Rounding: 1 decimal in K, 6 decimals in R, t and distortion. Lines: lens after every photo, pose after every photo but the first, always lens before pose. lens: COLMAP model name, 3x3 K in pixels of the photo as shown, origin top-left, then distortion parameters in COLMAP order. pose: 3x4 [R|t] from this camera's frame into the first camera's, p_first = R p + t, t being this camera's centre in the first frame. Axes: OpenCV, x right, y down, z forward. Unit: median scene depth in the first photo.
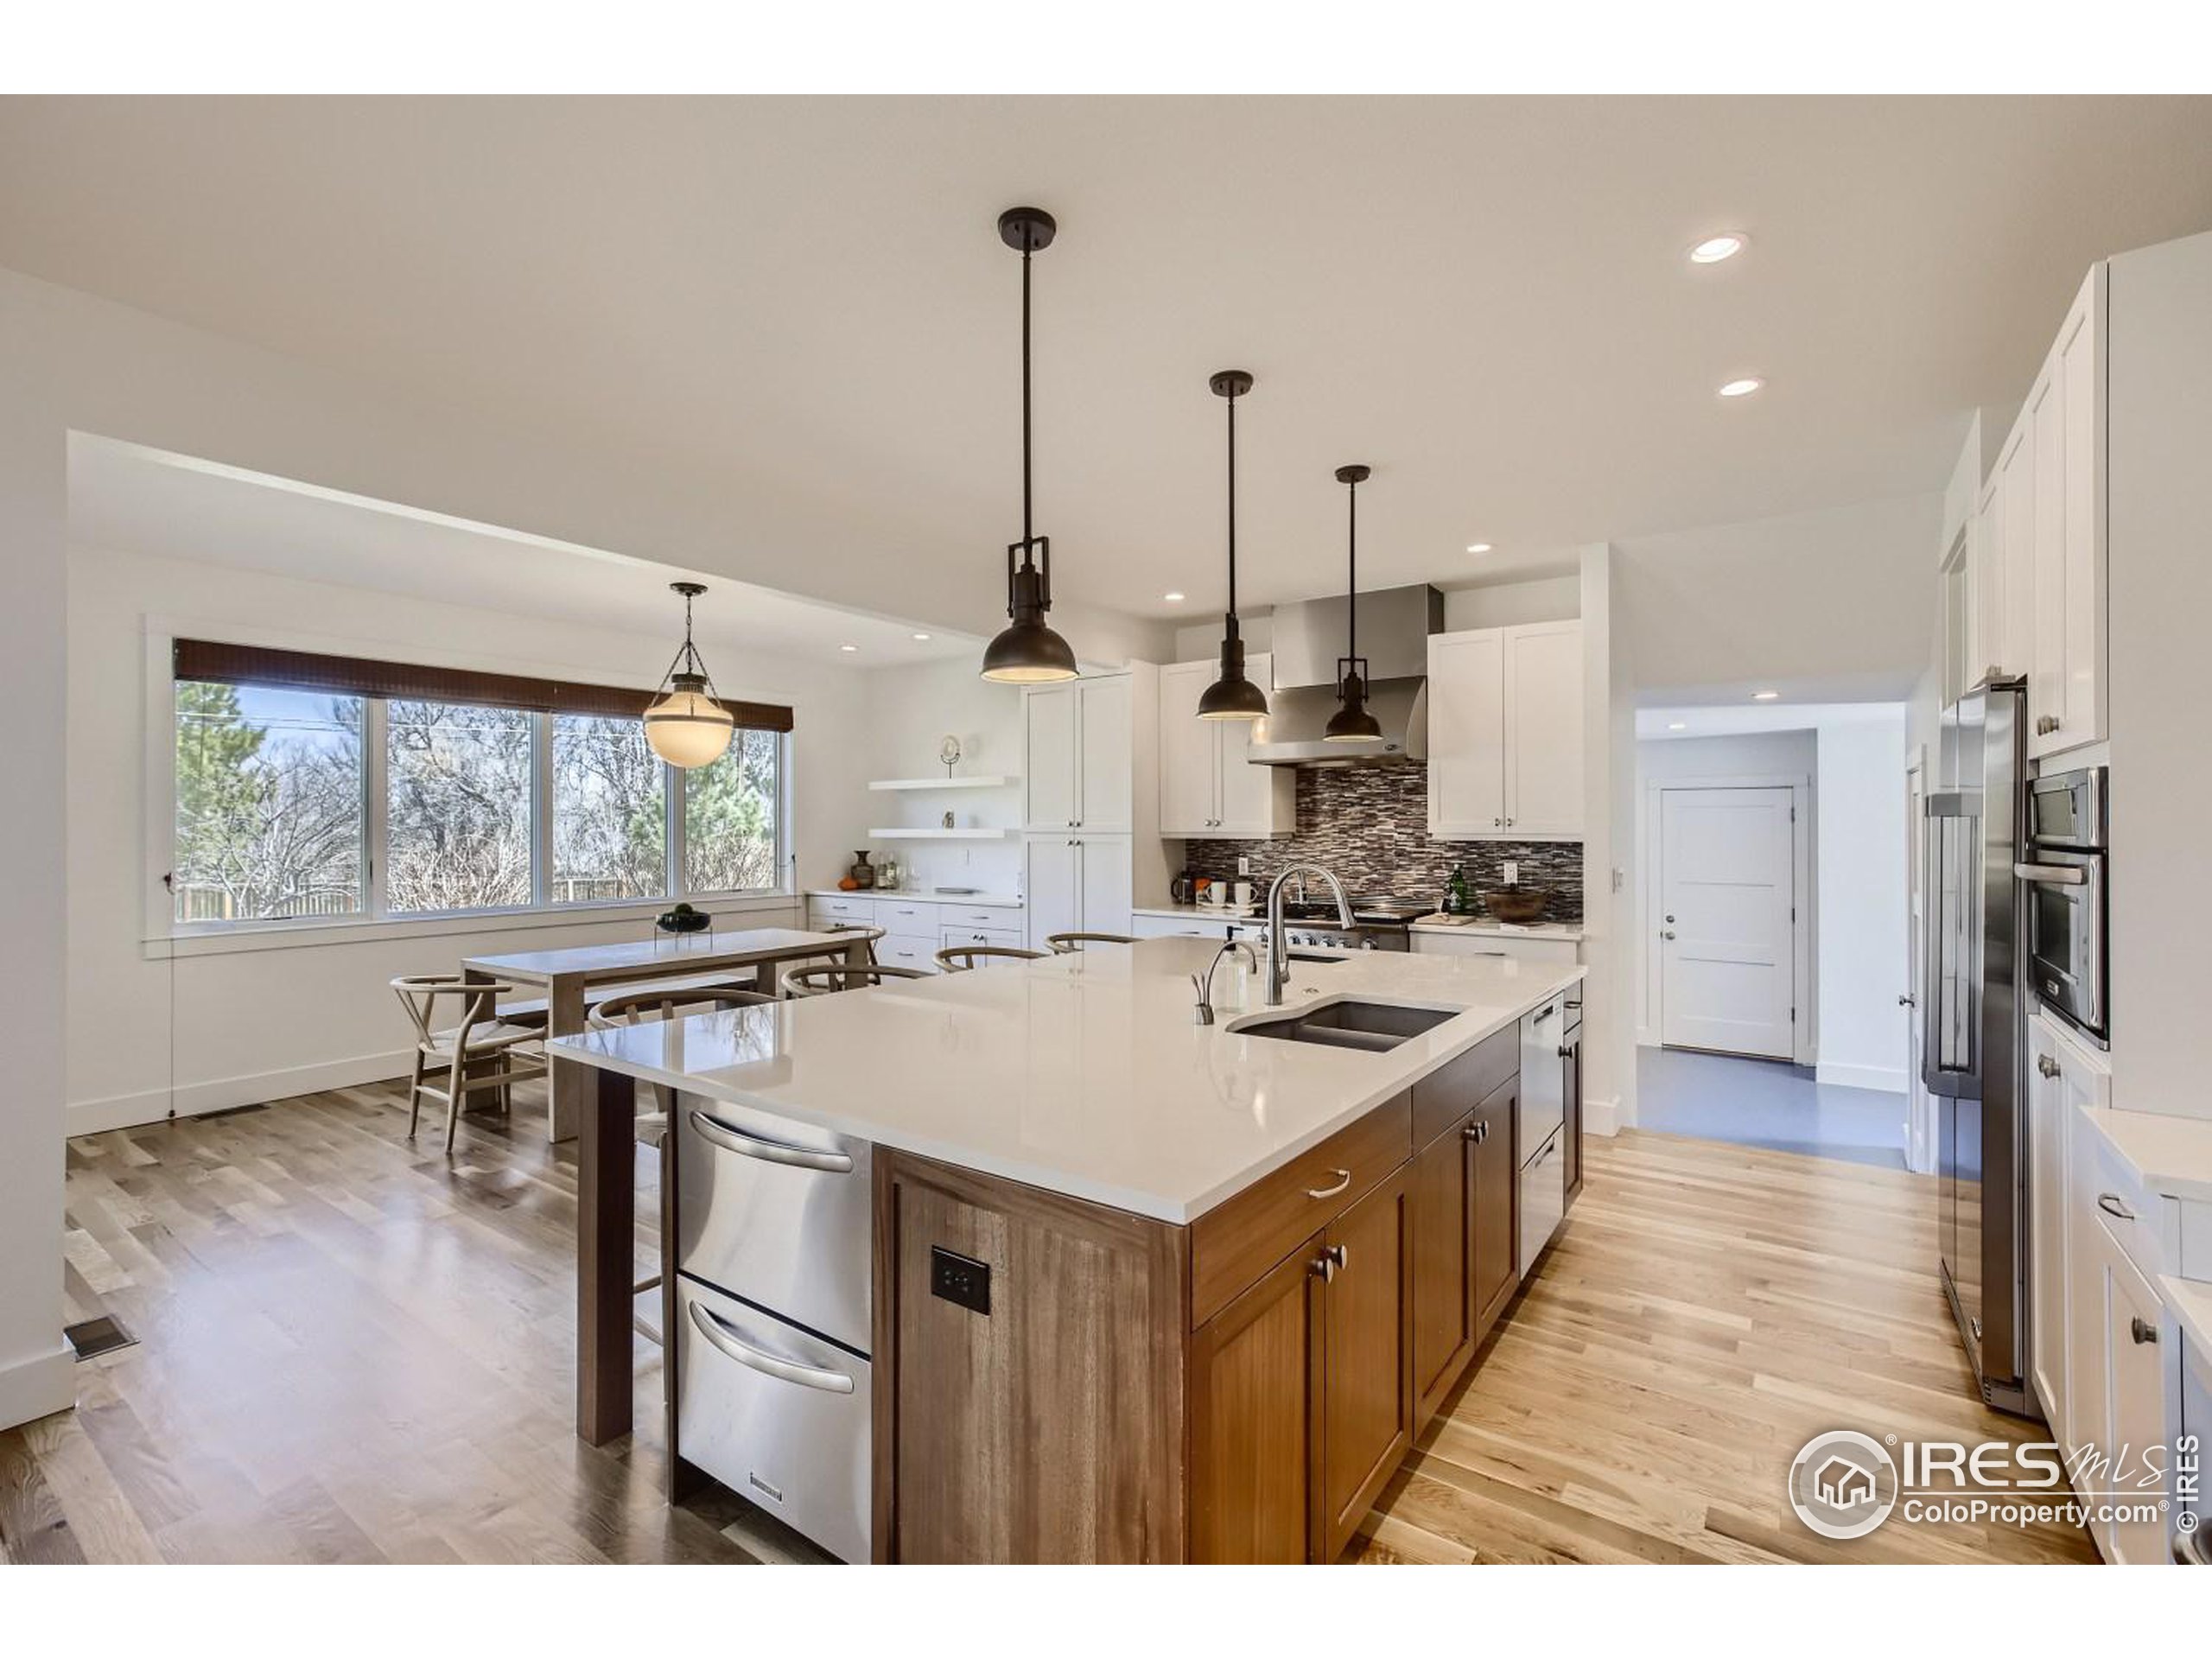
lens RADIAL K [[993.4, 0, 1105.8], [0, 993.4, 827.3], [0, 0, 1]] dist [-0.001008, -0.000027]
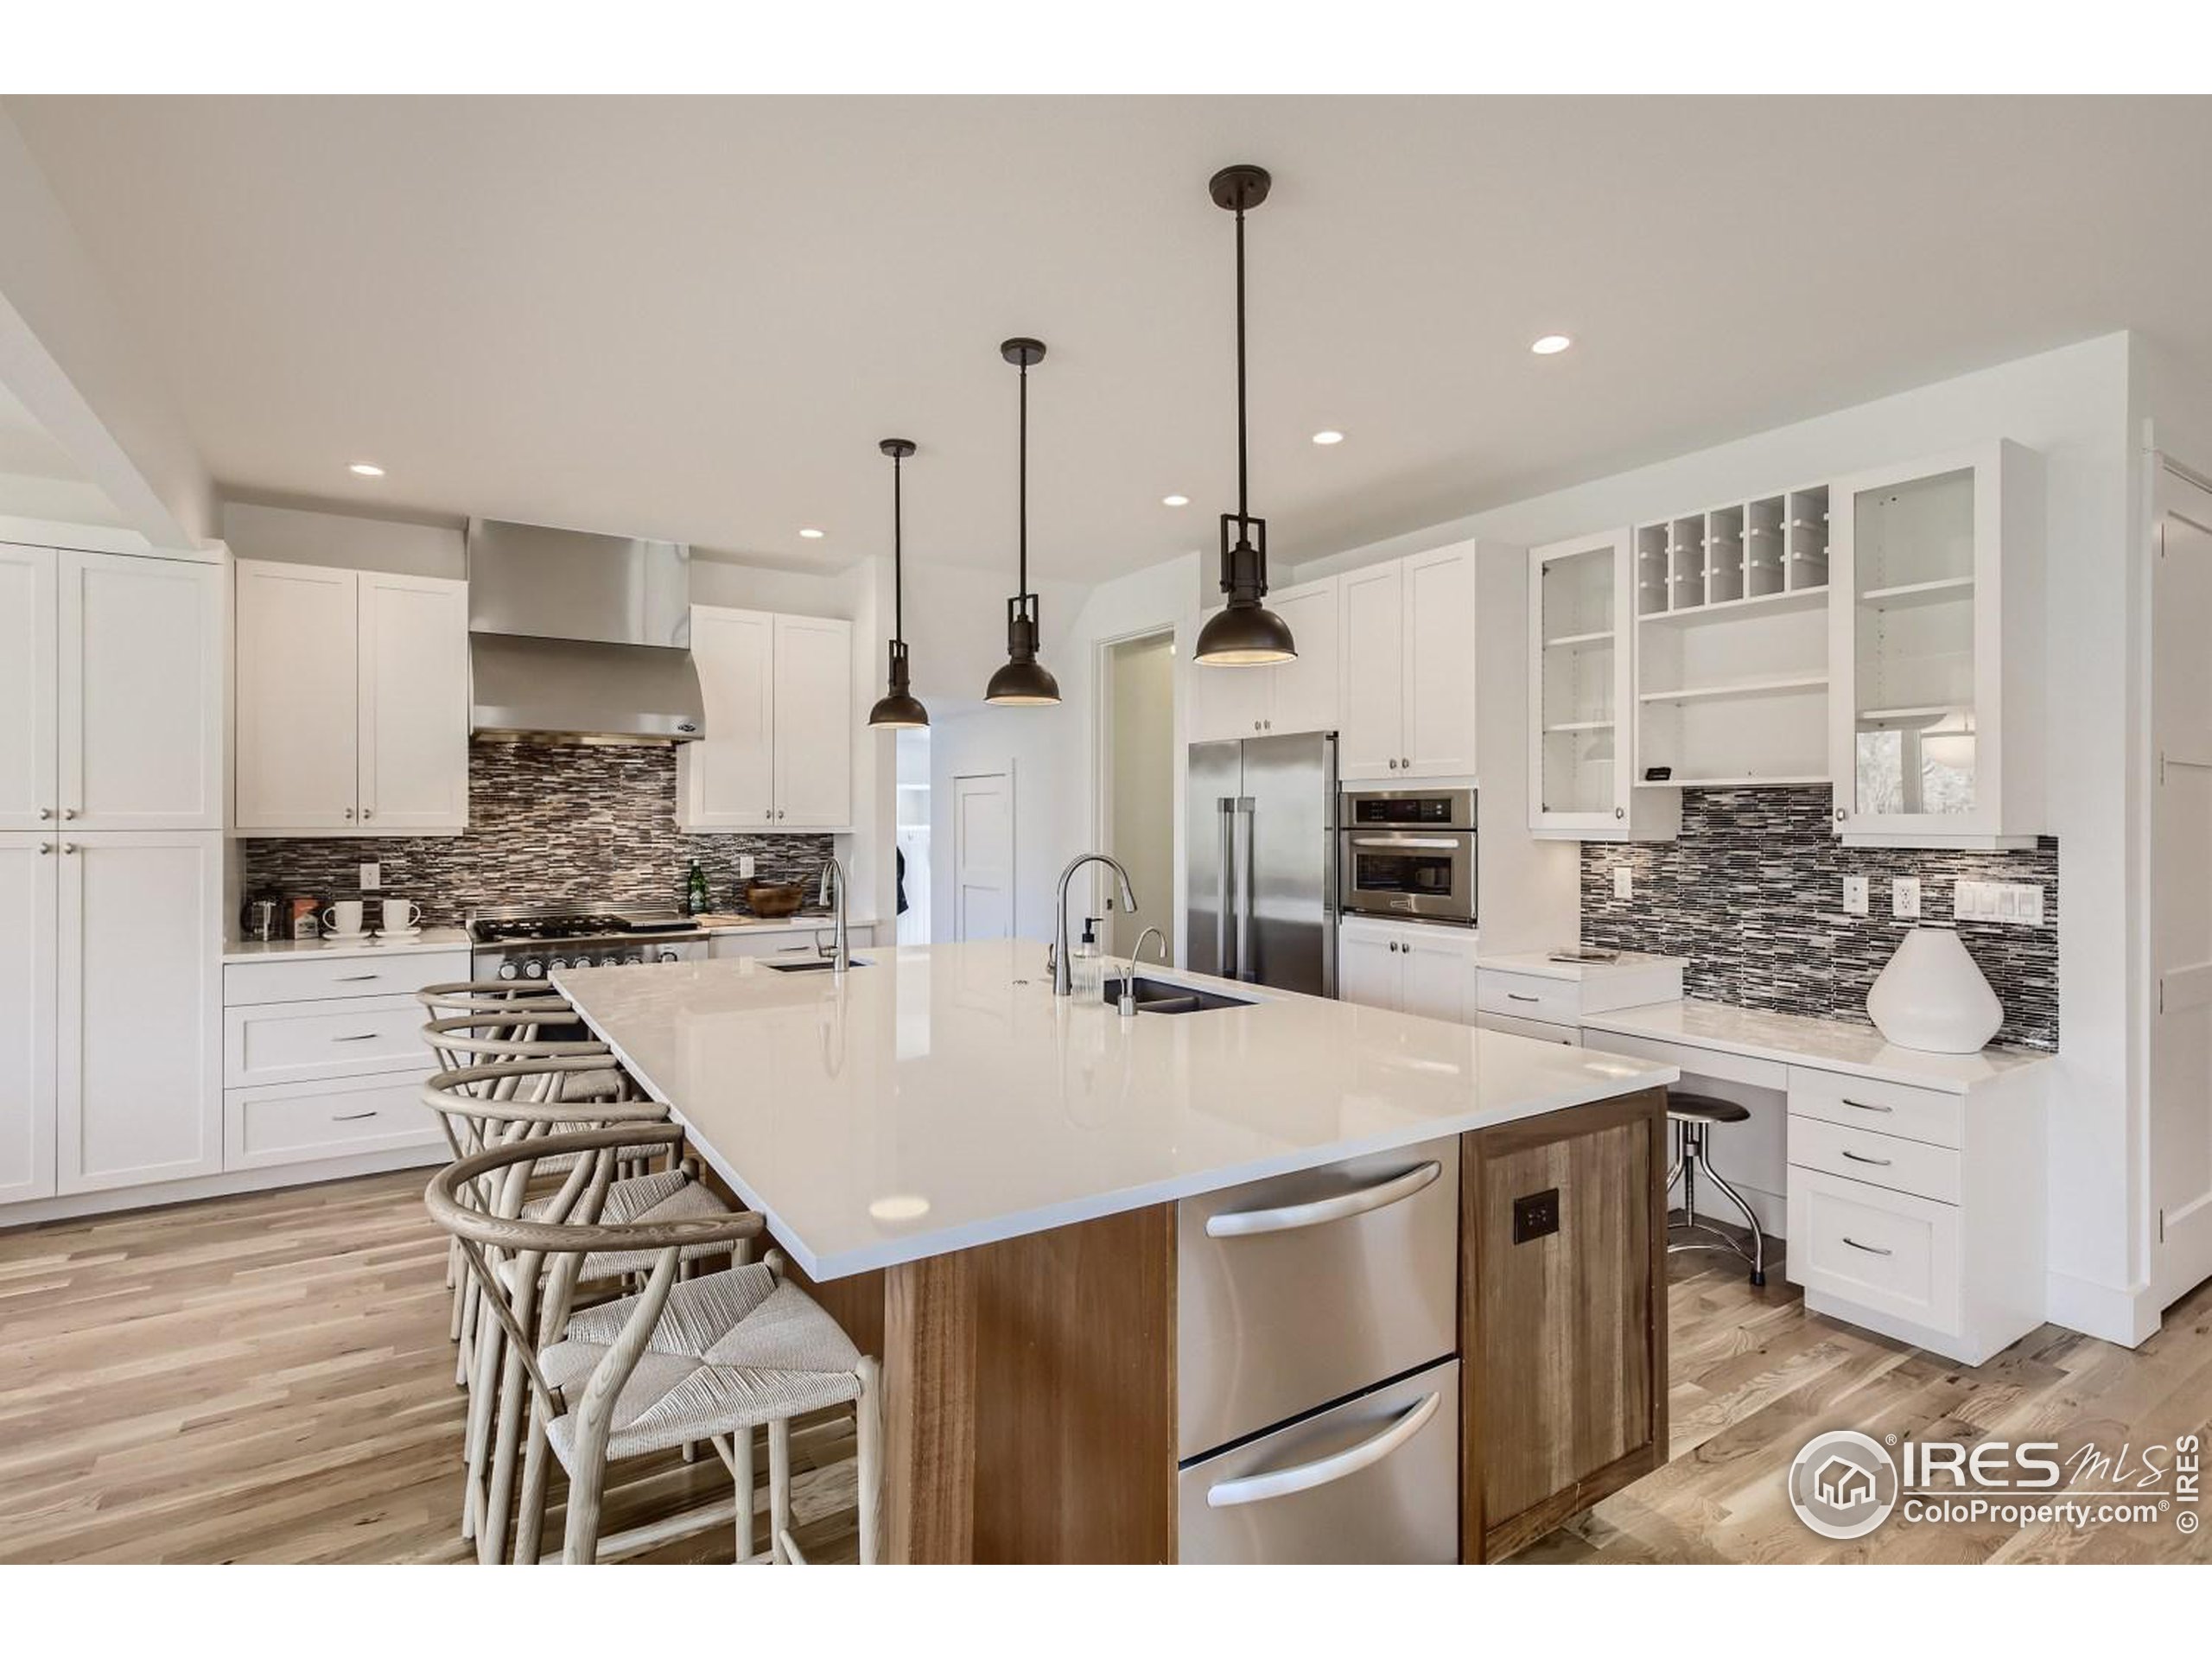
lens RADIAL K [[1073.6, 0, 1107.4], [0, 1073.6, 822.0], [0, 0, 1]] dist [0.000741, -0.000013]
pose [[0.368605, -0.002973, 0.929581, -0.420266], [0.001811, 0.999995, 0.002480, 0.000618], [-0.929584, 0.000770, 0.368609, 0.287987]]
